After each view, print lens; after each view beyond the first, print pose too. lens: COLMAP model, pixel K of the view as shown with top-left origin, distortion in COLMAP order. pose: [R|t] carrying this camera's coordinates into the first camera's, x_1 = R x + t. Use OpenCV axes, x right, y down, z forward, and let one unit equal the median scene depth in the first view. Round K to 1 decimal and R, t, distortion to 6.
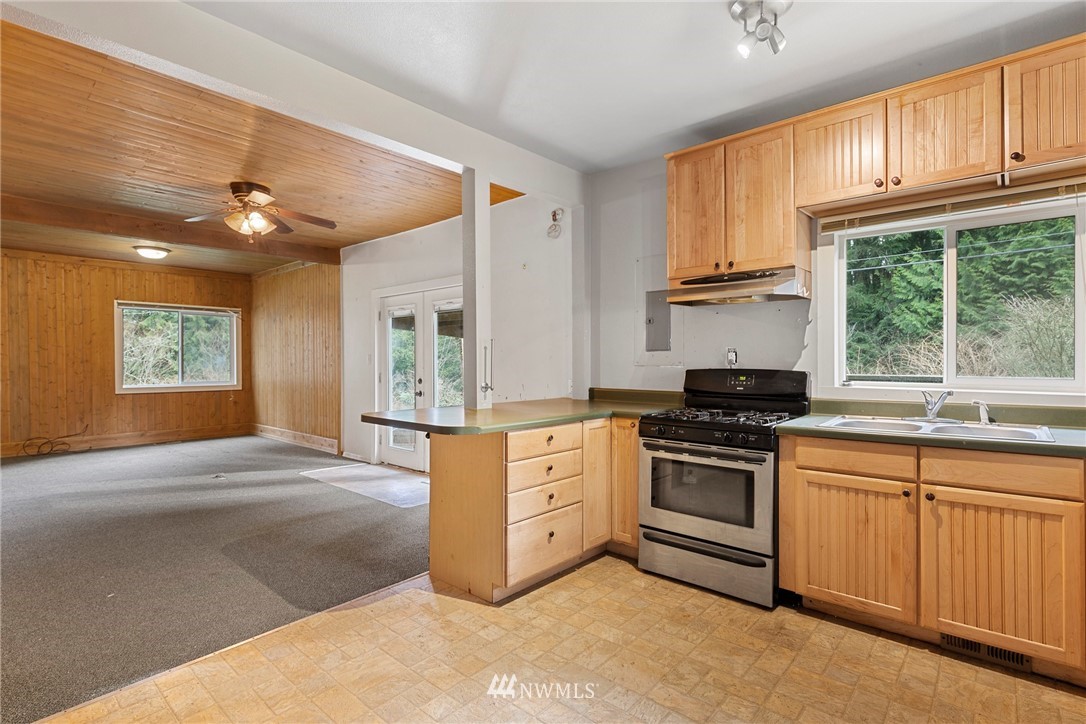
lens RADIAL K [[519.1, 0, 549.2], [0, 519.1, 363.5], [0, 0, 1]] dist [-0.006074, 0.000697]
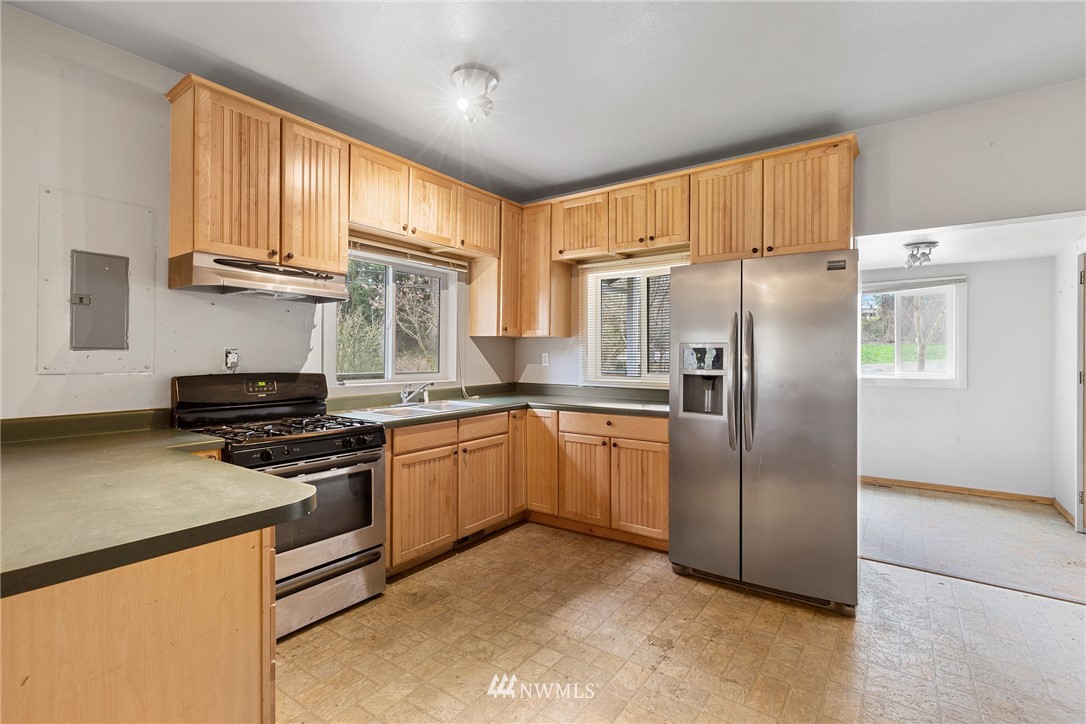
lens RADIAL K [[494.1, 0, 548.0], [0, 494.1, 355.7], [0, 0, 1]] dist [0.004292, -0.001394]
pose [[-0.094054, 0.006629, 0.995545, -0.509409], [0.010886, 0.999925, -0.005630, -0.008916], [-0.995508, 0.010308, -0.094119, 0.598448]]
